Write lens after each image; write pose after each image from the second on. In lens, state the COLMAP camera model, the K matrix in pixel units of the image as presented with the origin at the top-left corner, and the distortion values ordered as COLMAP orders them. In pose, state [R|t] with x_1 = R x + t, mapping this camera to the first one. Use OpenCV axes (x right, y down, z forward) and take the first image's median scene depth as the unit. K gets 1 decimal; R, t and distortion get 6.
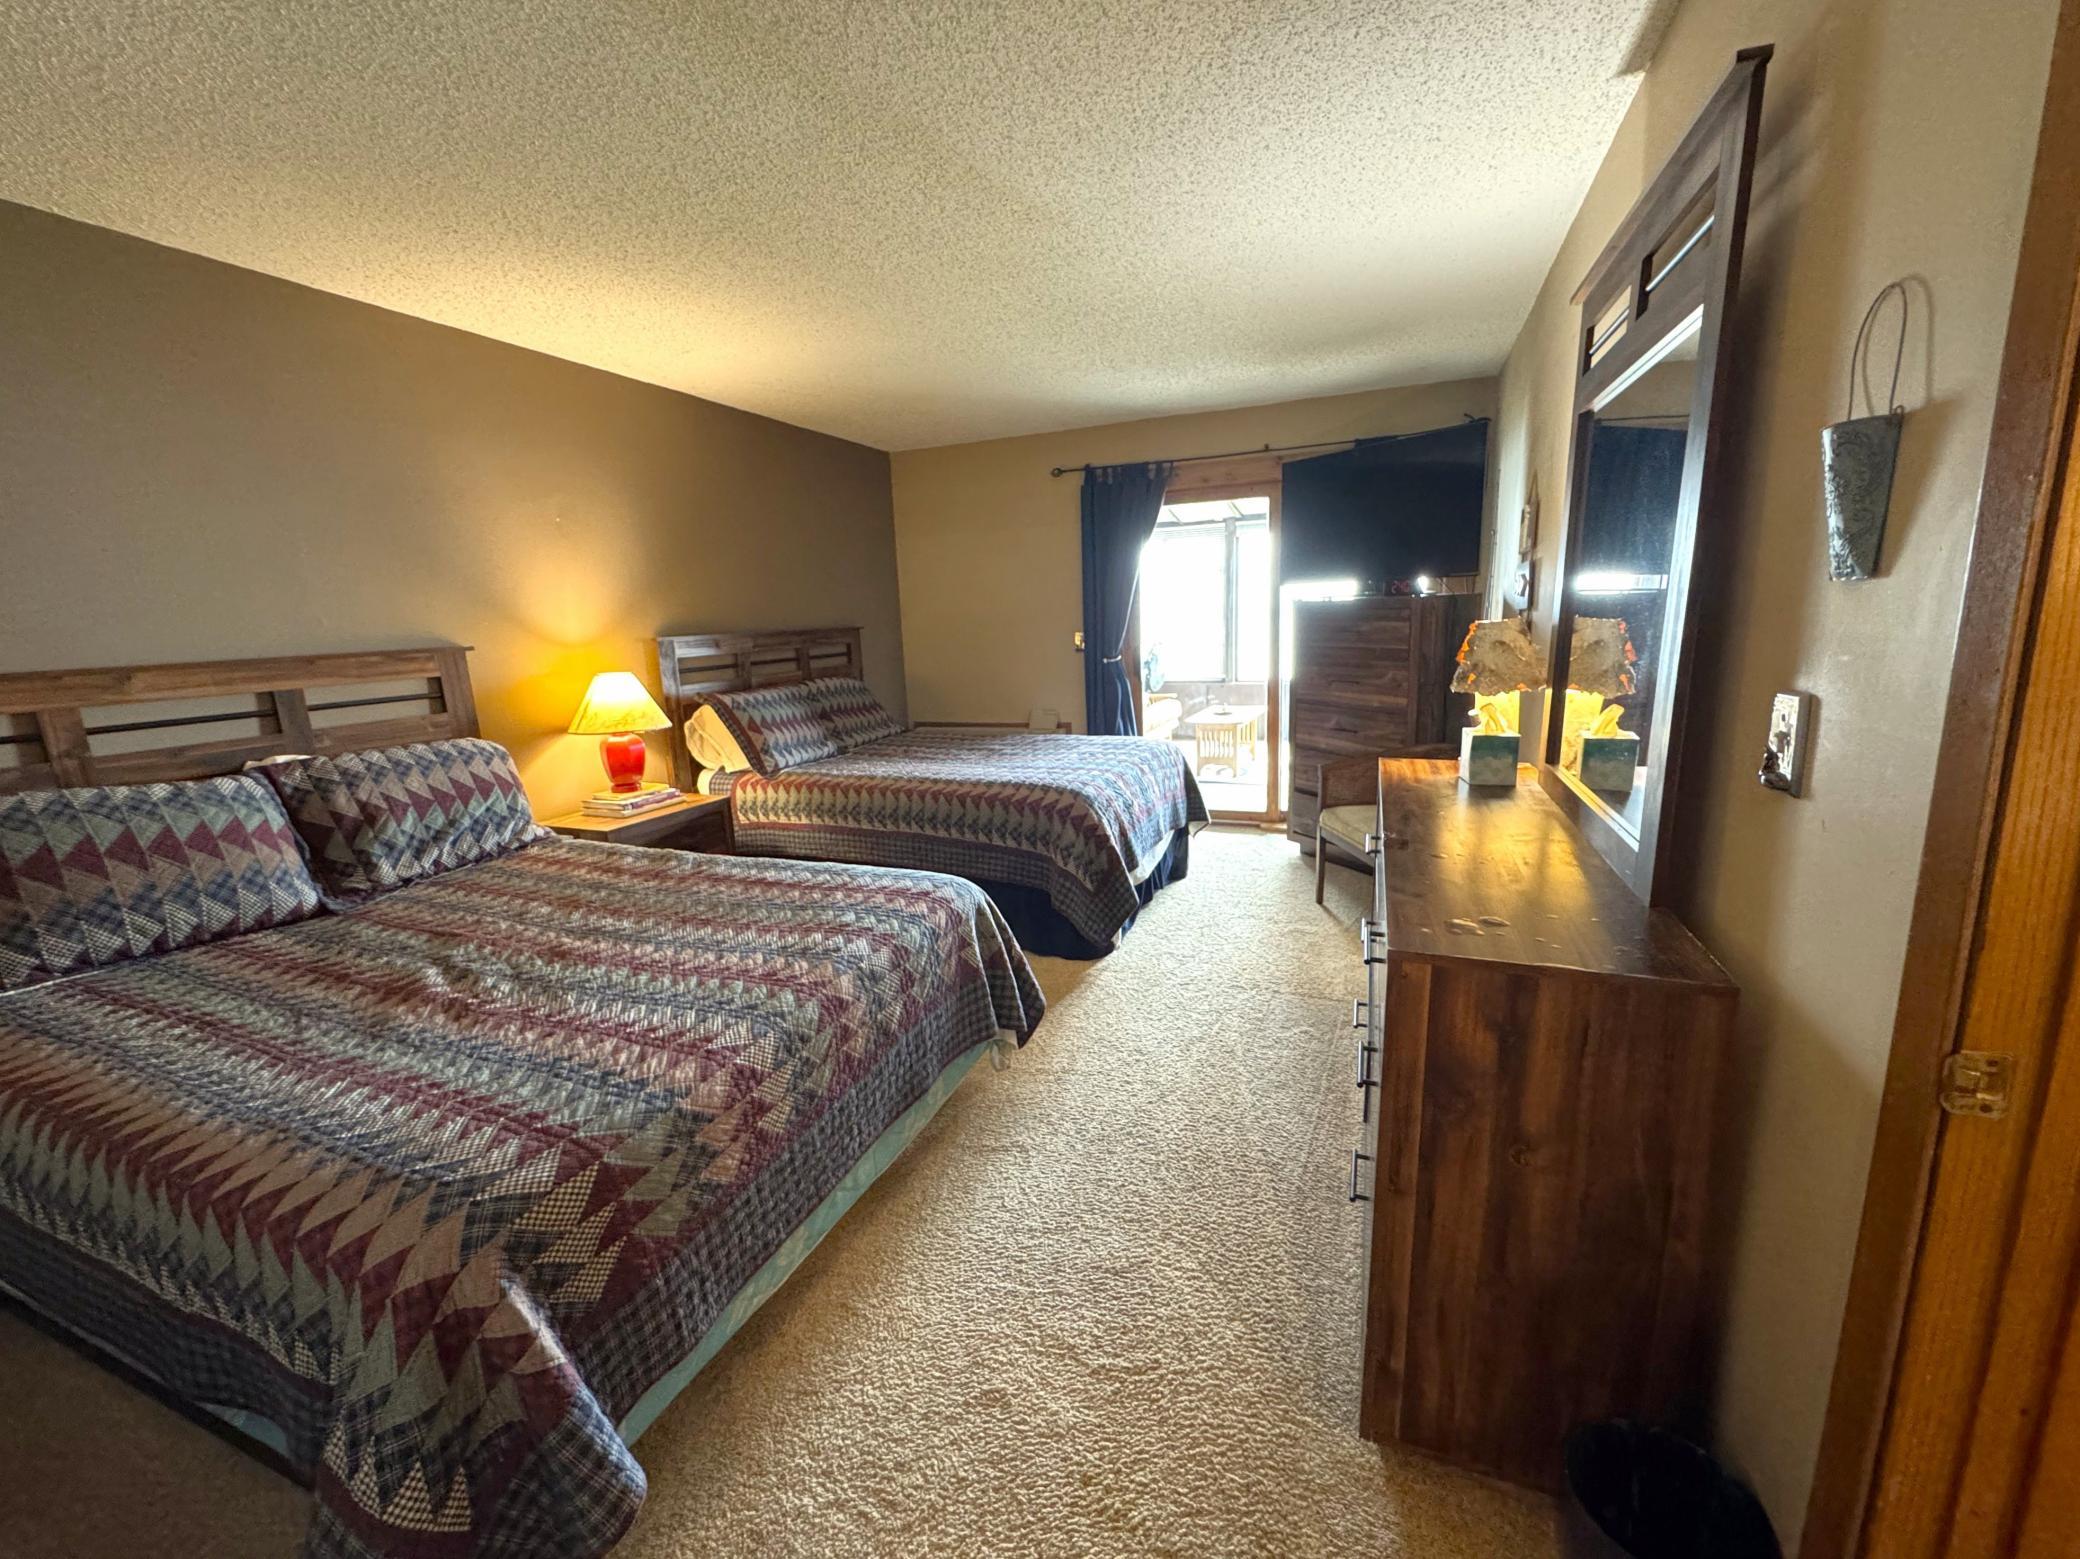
lens RADIAL K [[854.0, 0, 1040.0], [0, 854.0, 779.5], [0, 0, 1]] dist [-0.002352, -0.000248]
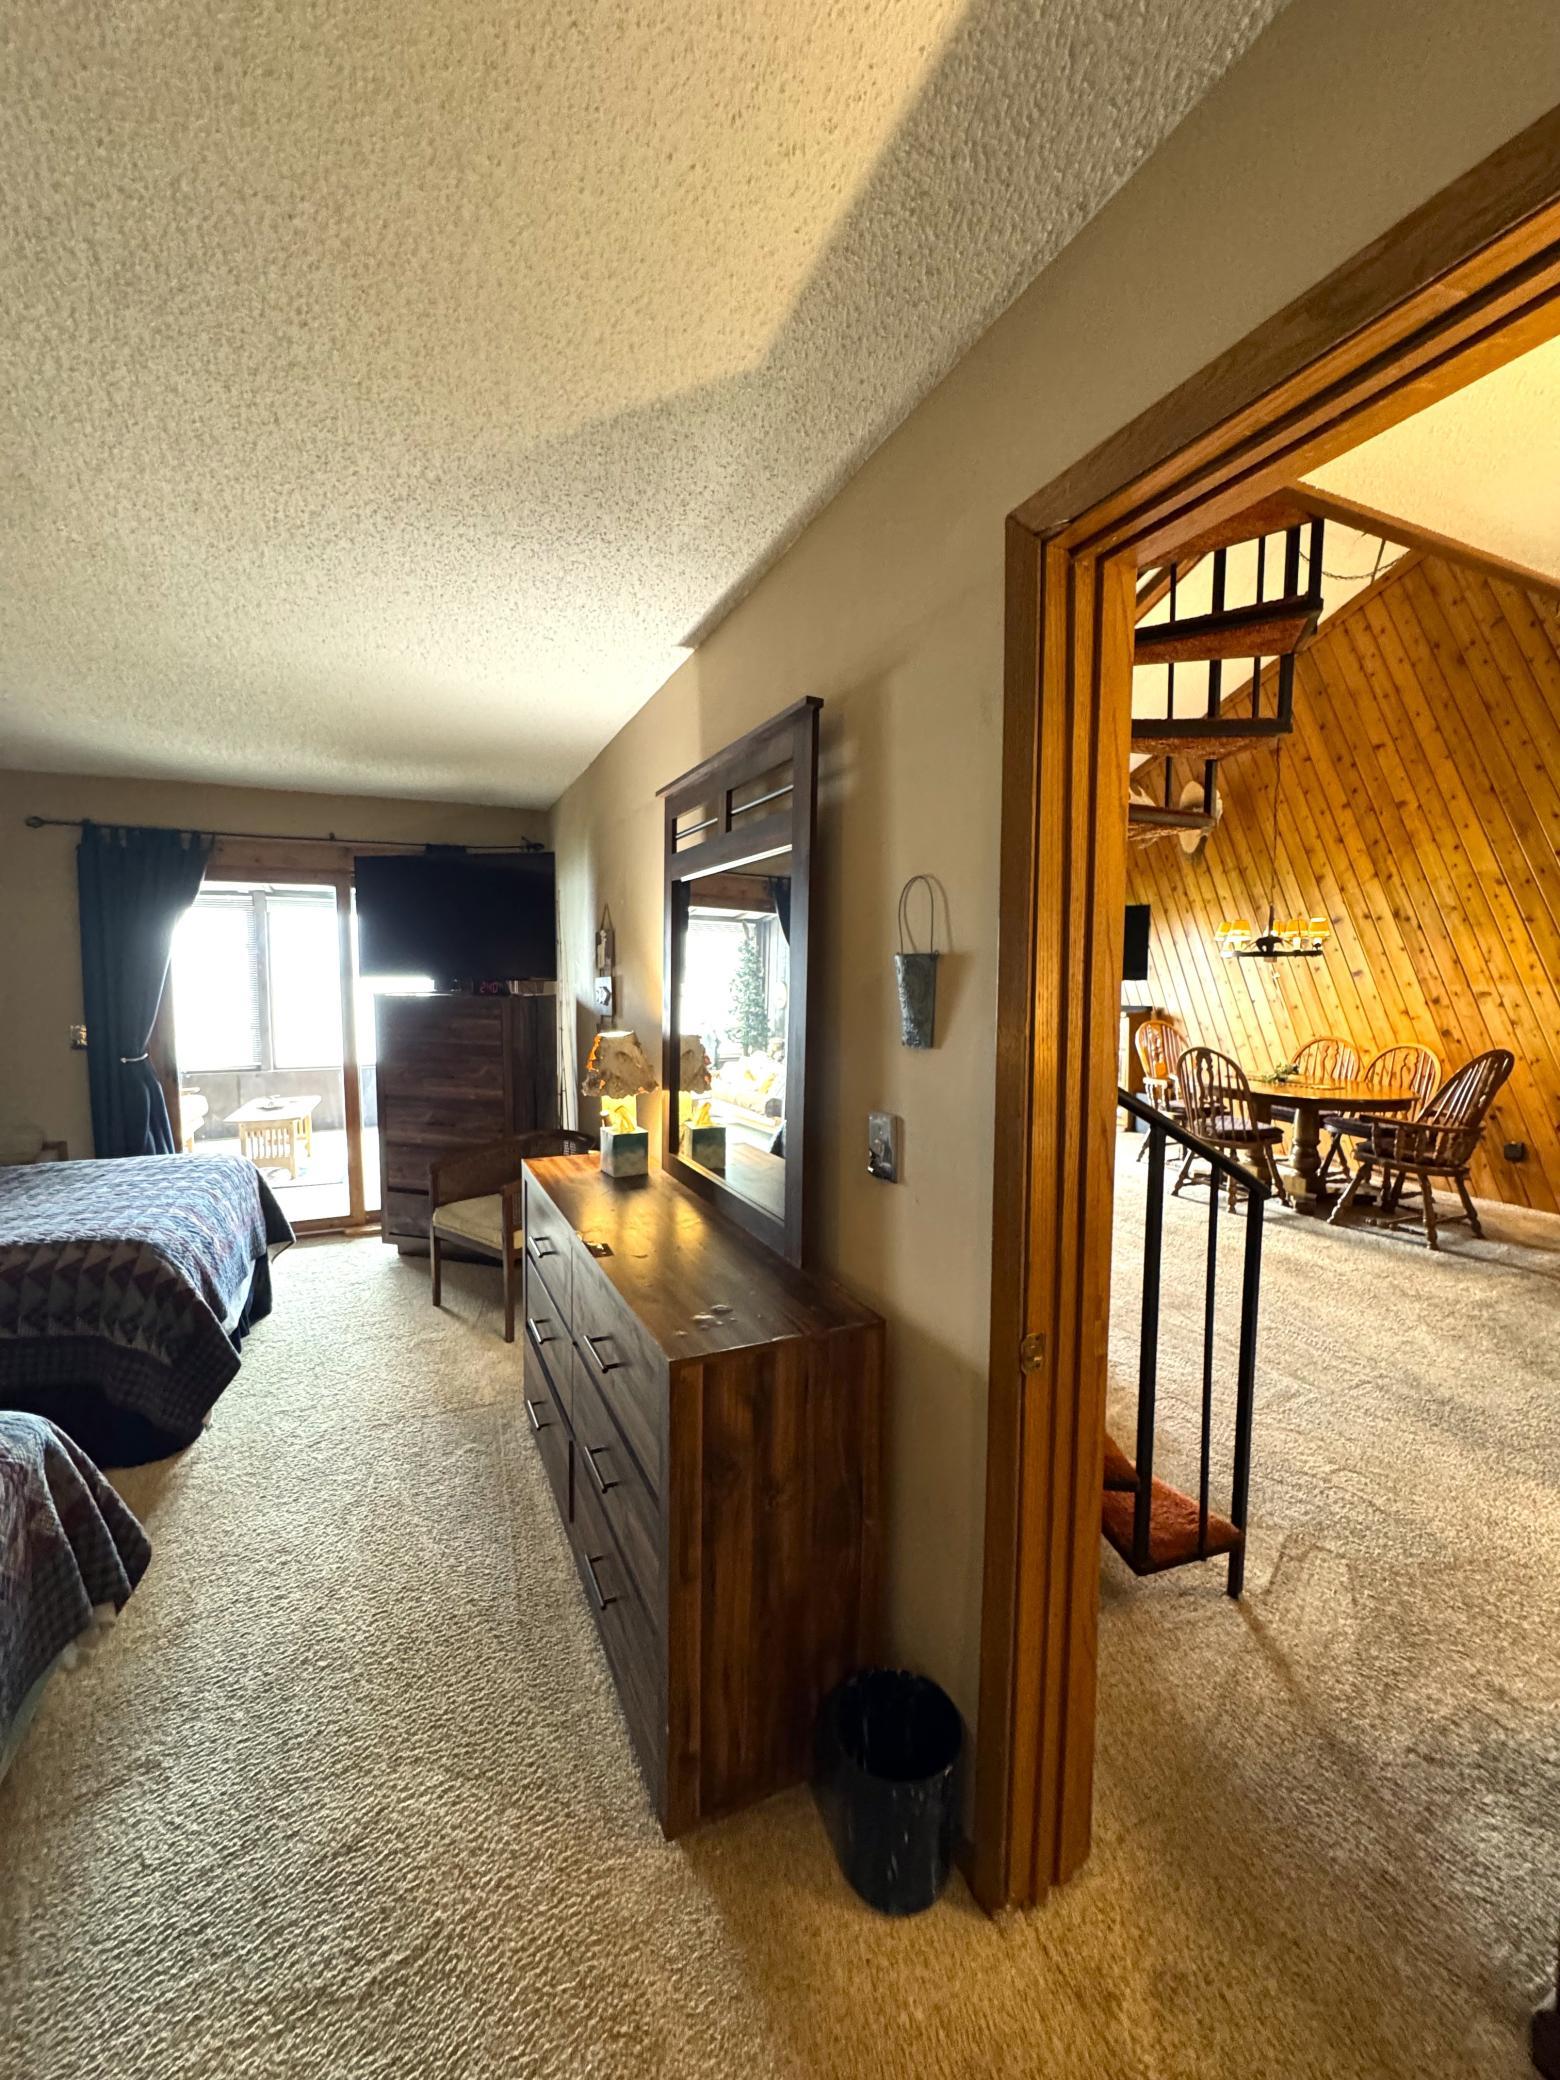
lens RADIAL K [[835.1, 0, 780.0], [0, 835.1, 1040.0], [0, 0, 1]] dist [-0.001292, 0.000675]
pose [[0.686456, -0.020321, 0.726887, -0.122430], [0.110965, 0.990830, -0.077092, -0.051488], [-0.718655, 0.133579, 0.682416, 0.036436]]
